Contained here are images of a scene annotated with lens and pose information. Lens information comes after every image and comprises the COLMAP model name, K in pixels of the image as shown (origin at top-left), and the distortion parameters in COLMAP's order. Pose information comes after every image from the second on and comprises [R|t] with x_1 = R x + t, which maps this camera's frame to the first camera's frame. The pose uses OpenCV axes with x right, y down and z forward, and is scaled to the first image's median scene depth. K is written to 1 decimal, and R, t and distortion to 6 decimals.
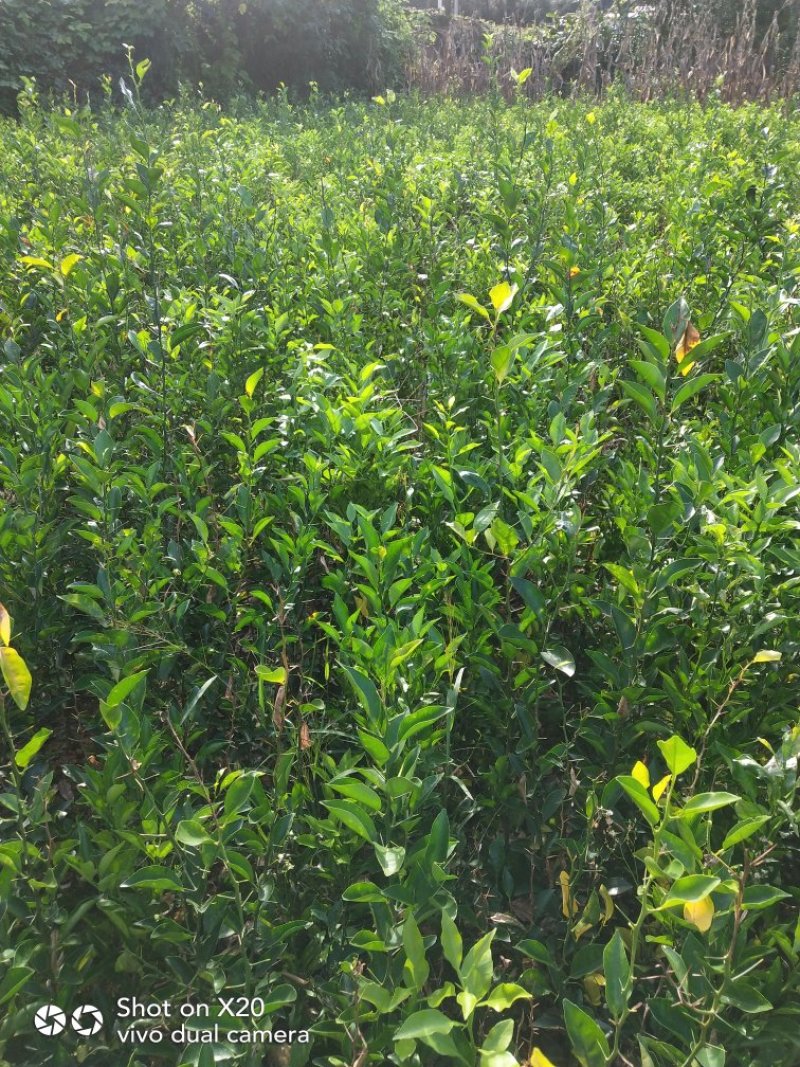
lens RADIAL K [[808.5, 0, 400.0], [0, 808.5, 533.5], [0, 0, 1]] dist [-0.009787, 0.026014]
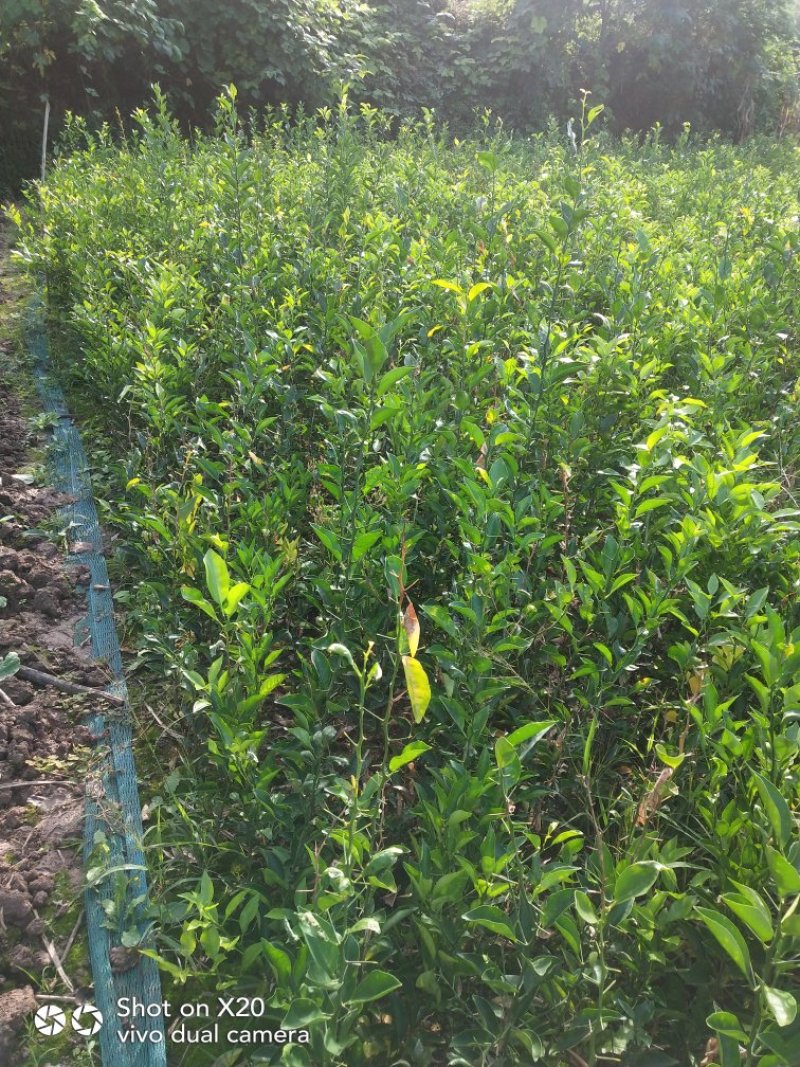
lens RADIAL K [[808.5, 0, 400.0], [0, 808.5, 533.5], [0, 0, 1]] dist [-0.009787, 0.026014]
pose [[0.928420, 0.207057, -0.308487, -0.073555], [-0.216841, 0.976203, 0.002626, -0.005227], [0.301690, 0.064454, 0.951225, -0.003580]]
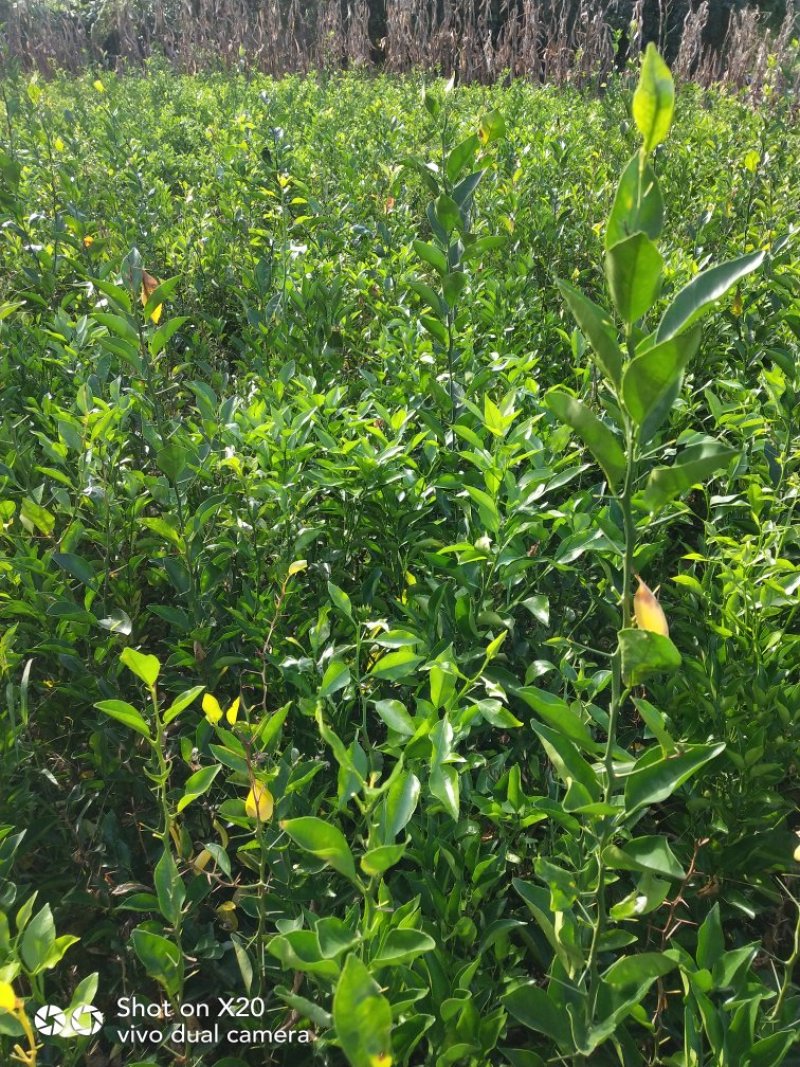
lens RADIAL K [[808.5, 0, 400.0], [0, 808.5, 533.5], [0, 0, 1]] dist [-0.009787, 0.026014]
pose [[0.892672, -0.232805, 0.385925, 0.067277], [0.223730, 0.972208, 0.068970, 0.026127], [-0.391256, 0.024775, 0.919949, -0.026693]]
